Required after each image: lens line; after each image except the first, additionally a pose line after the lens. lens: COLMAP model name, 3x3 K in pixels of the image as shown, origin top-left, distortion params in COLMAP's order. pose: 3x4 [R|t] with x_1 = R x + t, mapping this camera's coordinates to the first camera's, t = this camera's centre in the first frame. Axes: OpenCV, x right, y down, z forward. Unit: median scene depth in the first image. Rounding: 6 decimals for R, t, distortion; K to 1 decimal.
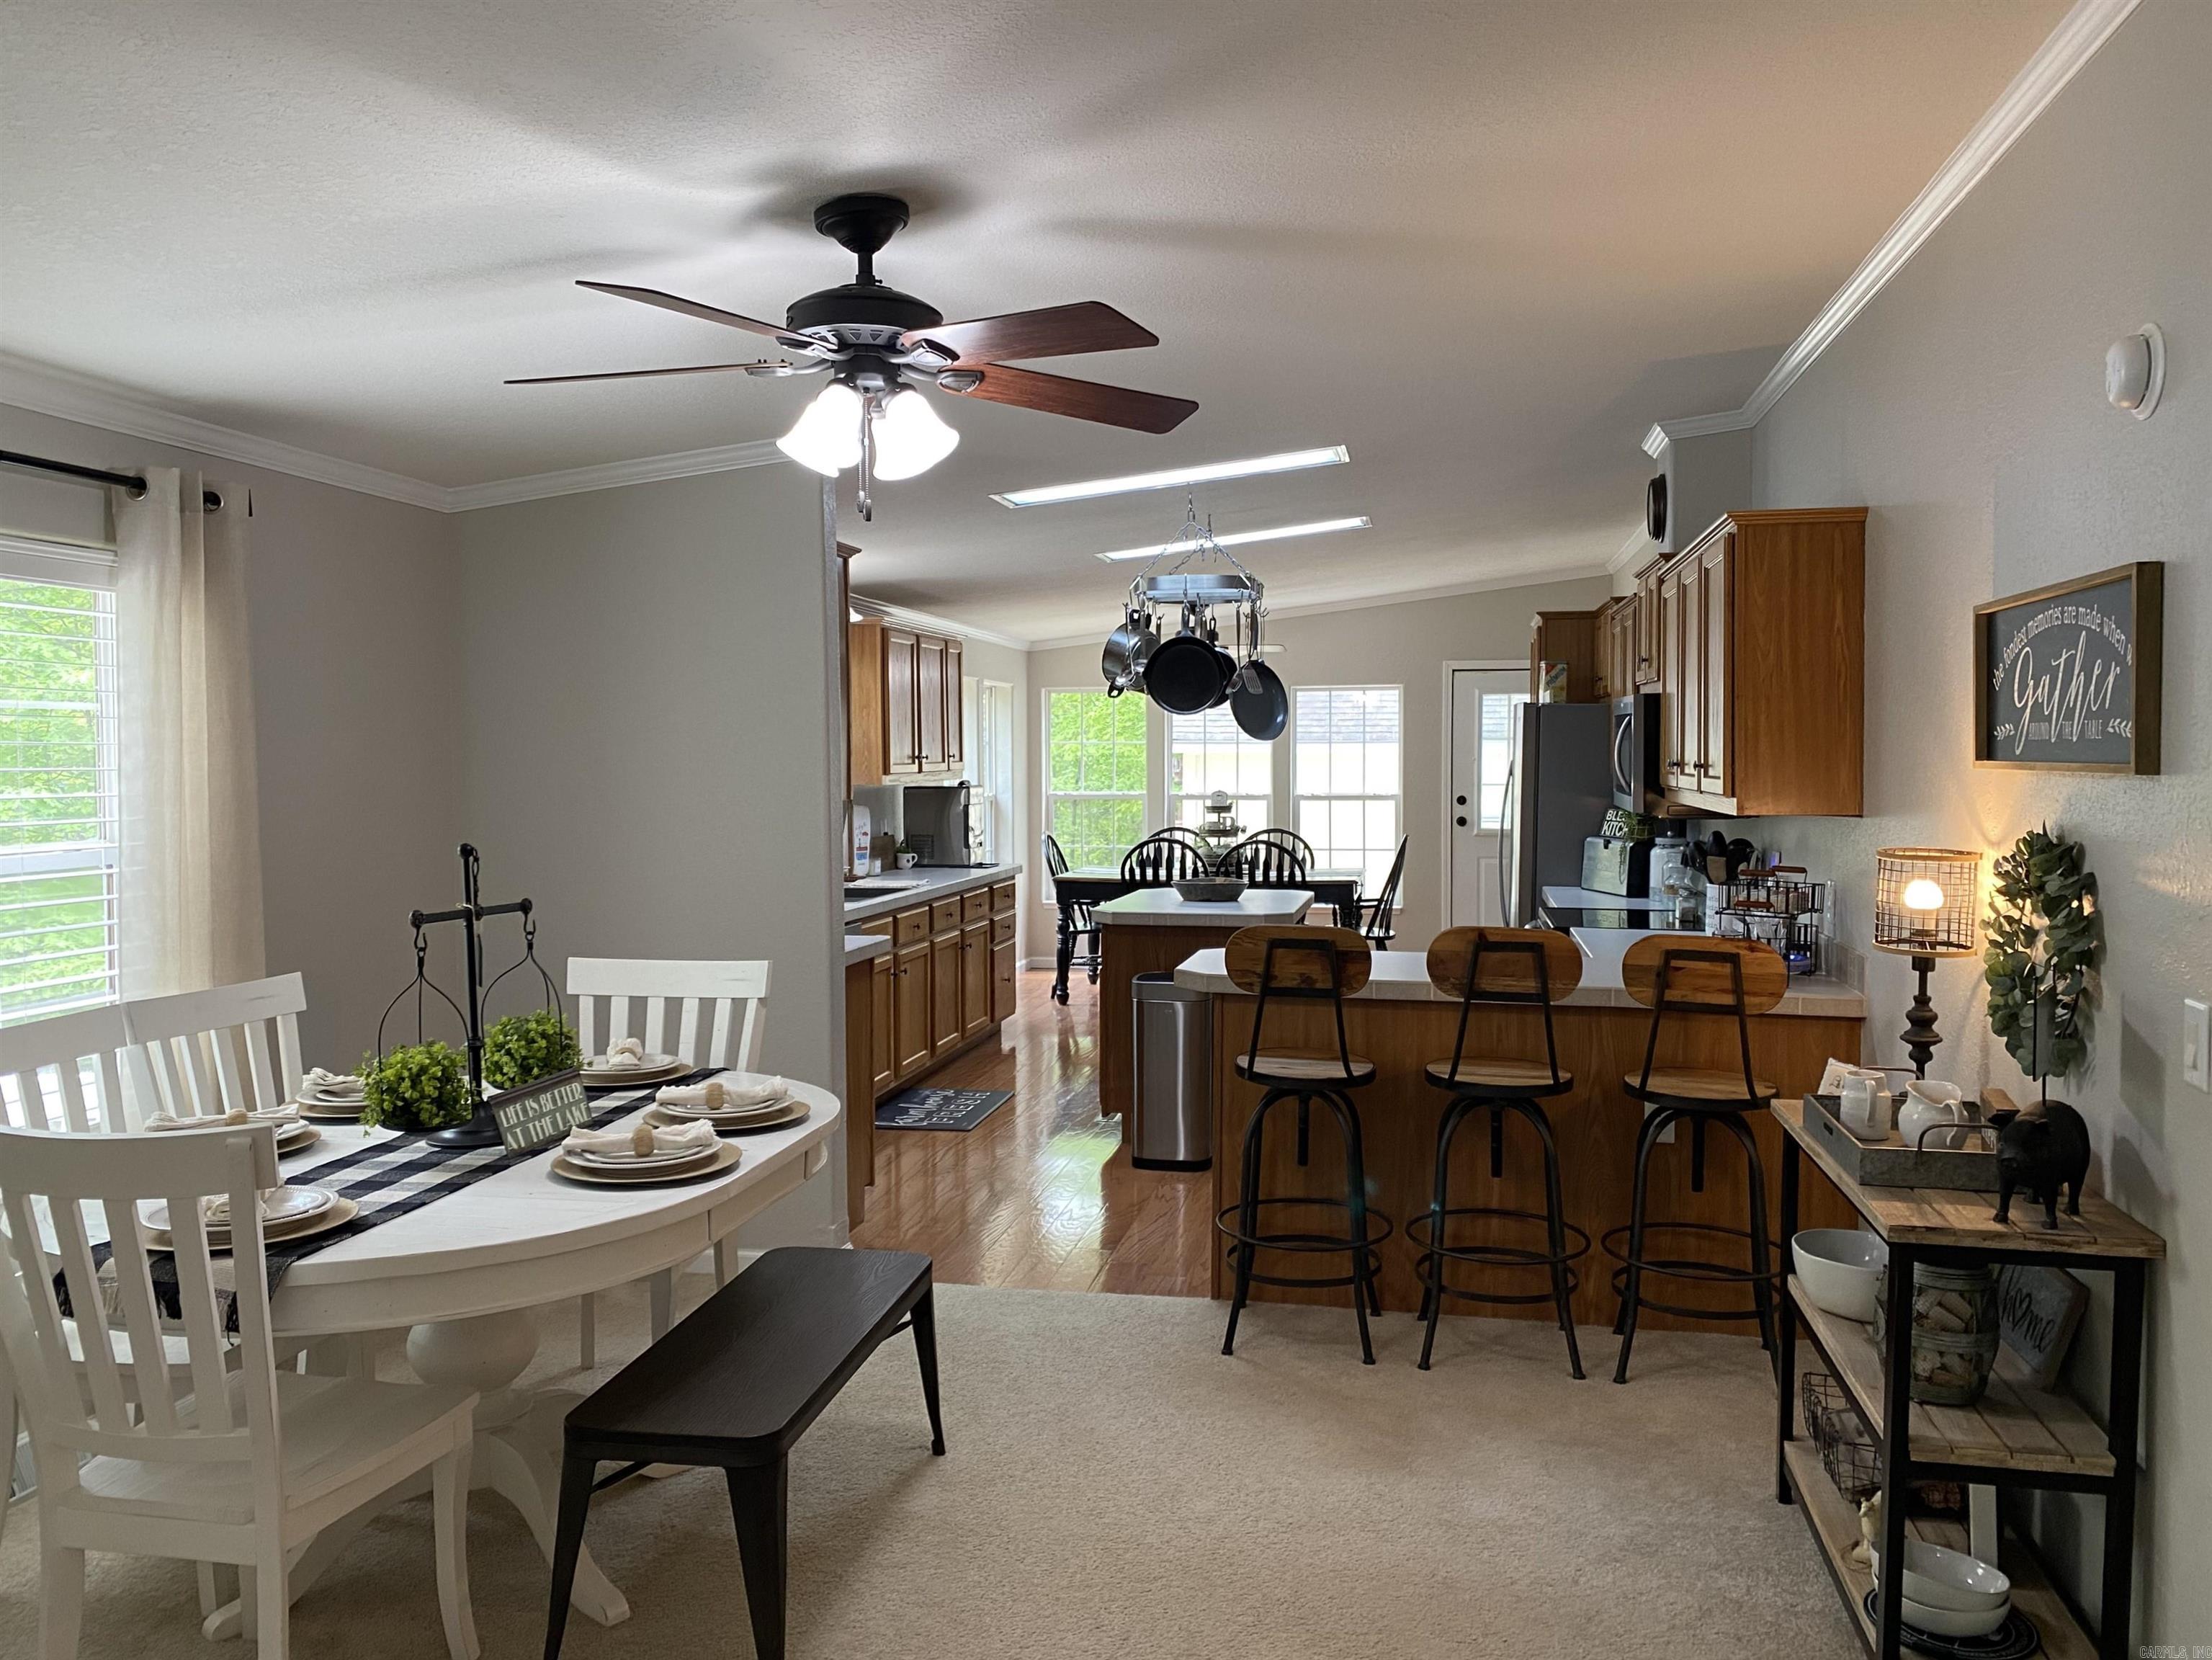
lens RADIAL K [[1712.4, 0, 1071.8], [0, 1712.4, 829.1], [0, 0, 1]] dist [0.050051, -0.094885]
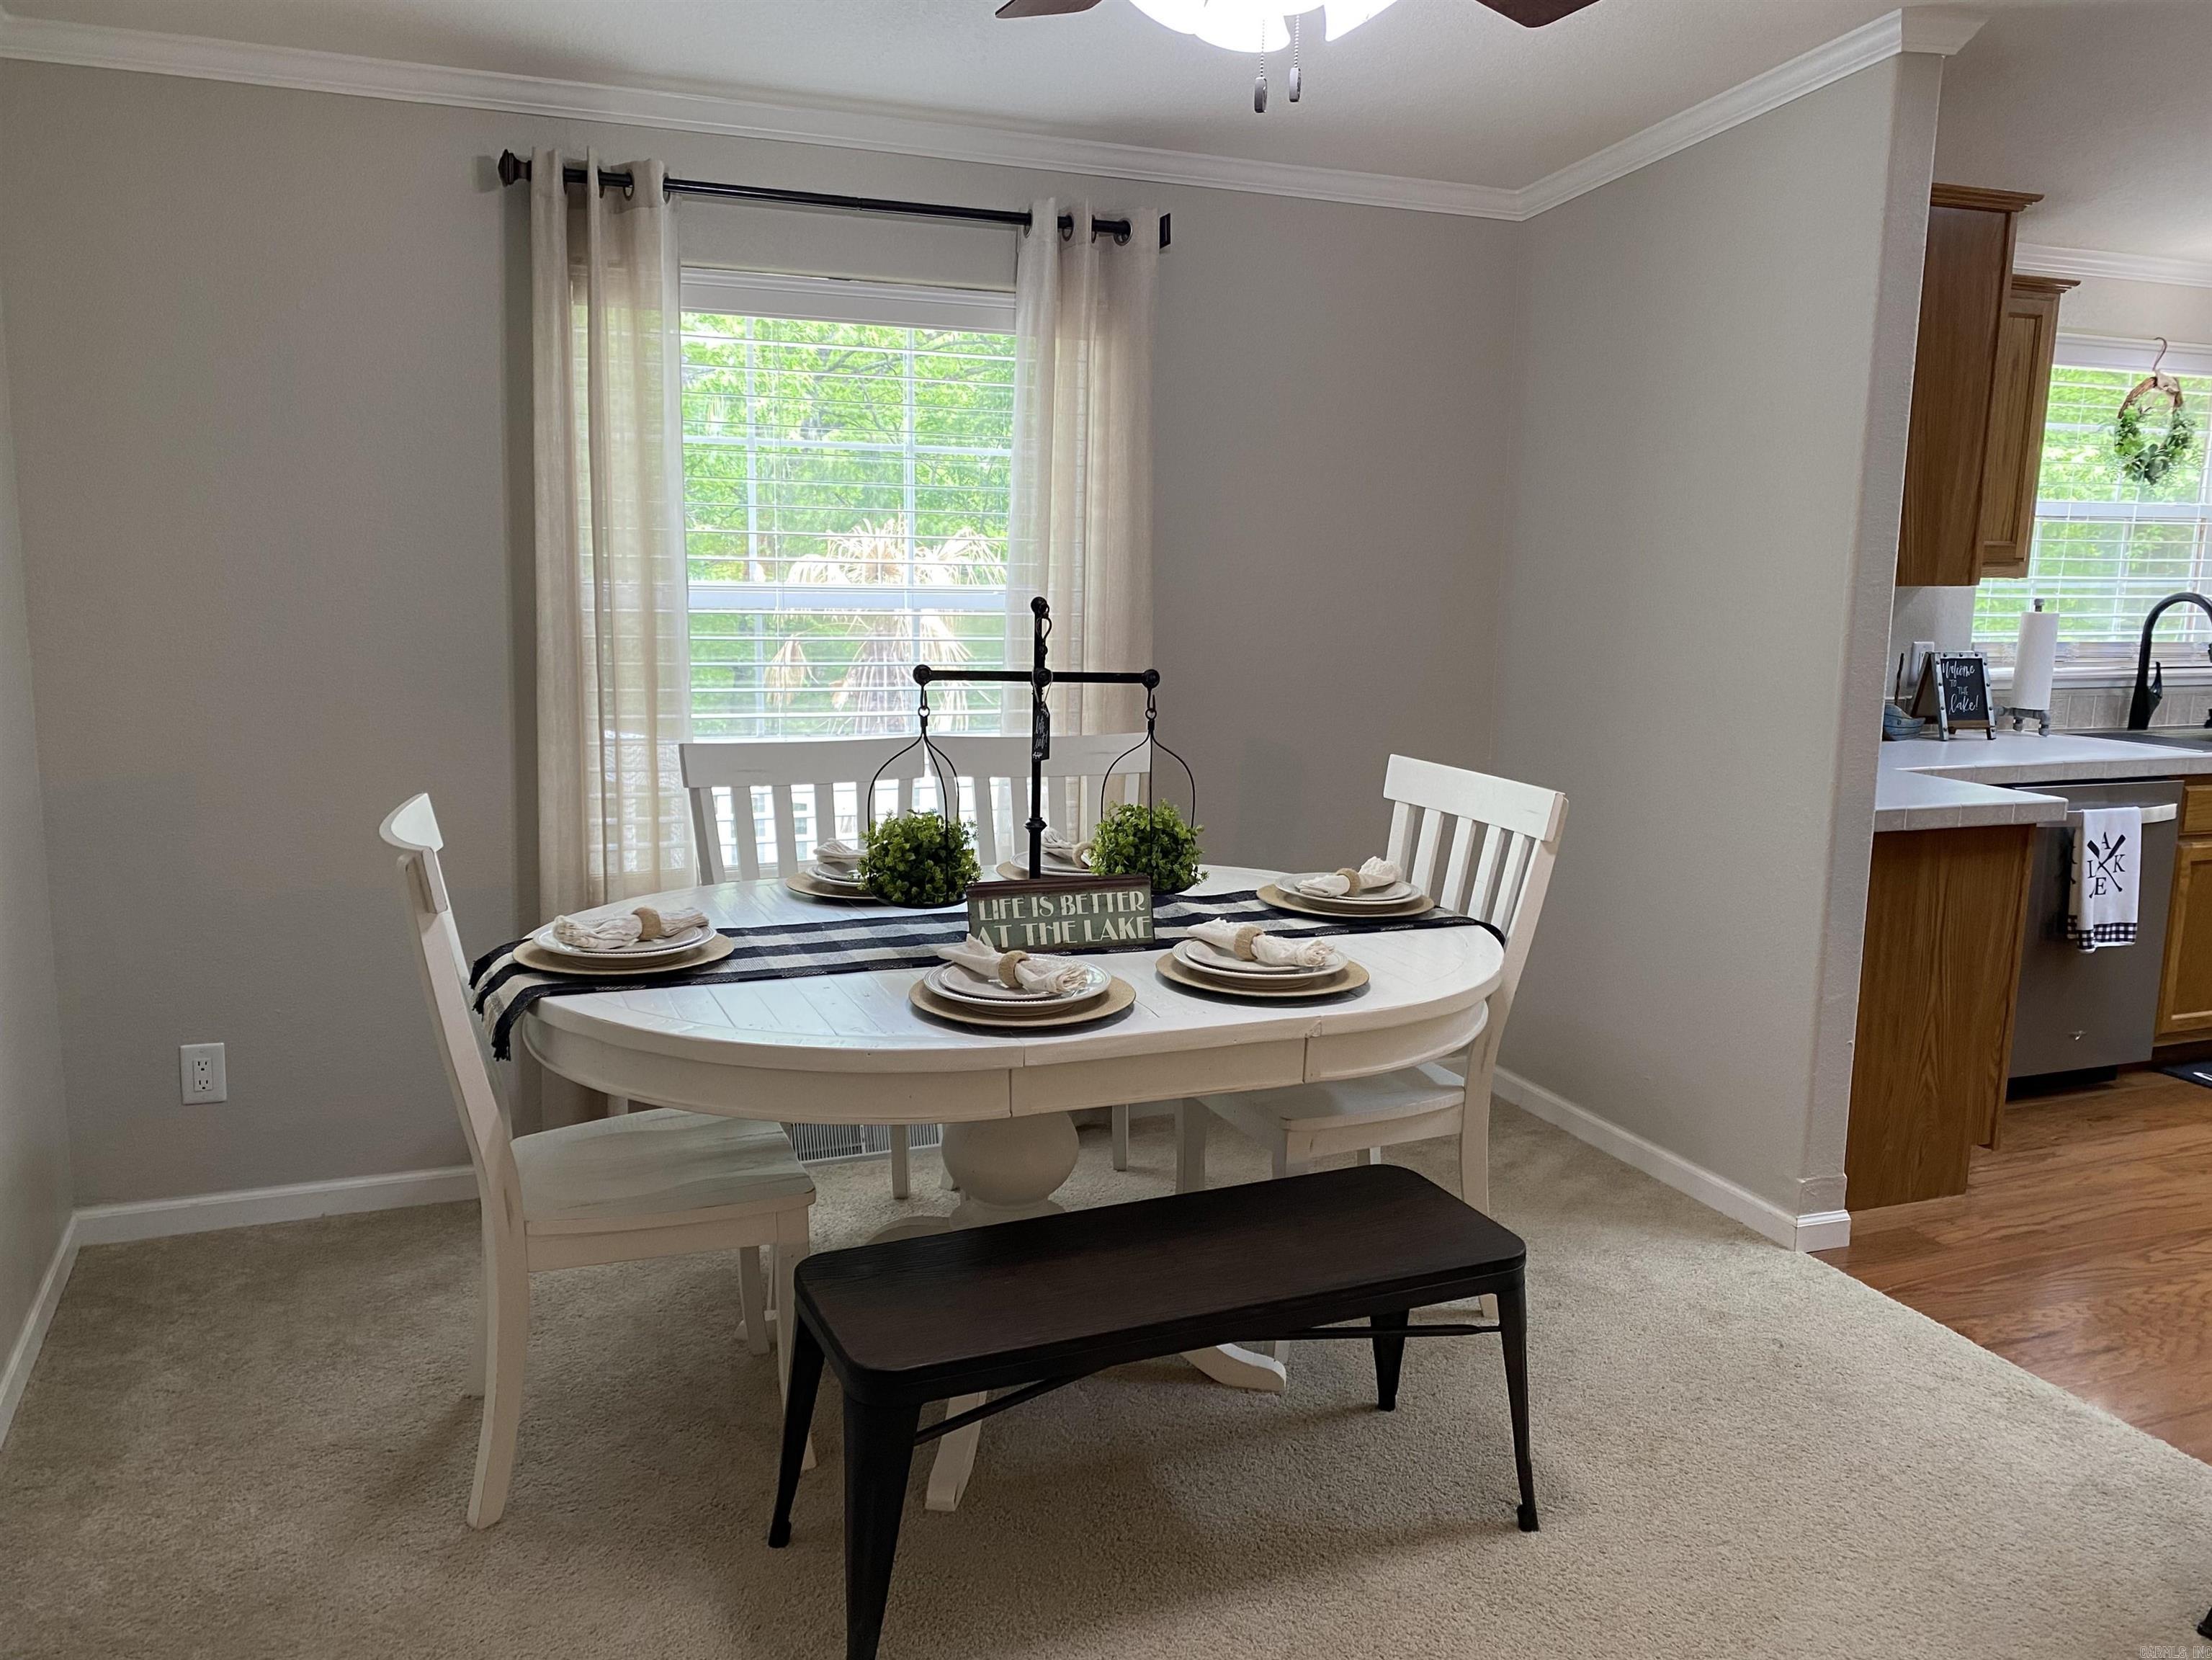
lens RADIAL K [[1703.3, 0, 1109.4], [0, 1703.3, 811.9], [0, 0, 1]] dist [0.077528, -0.096765]
pose [[0.566572, 0.152809, -0.809719, 0.303764], [-0.061339, 0.987749, 0.143487, -0.007681], [0.821726, -0.031628, 0.569005, 0.422202]]
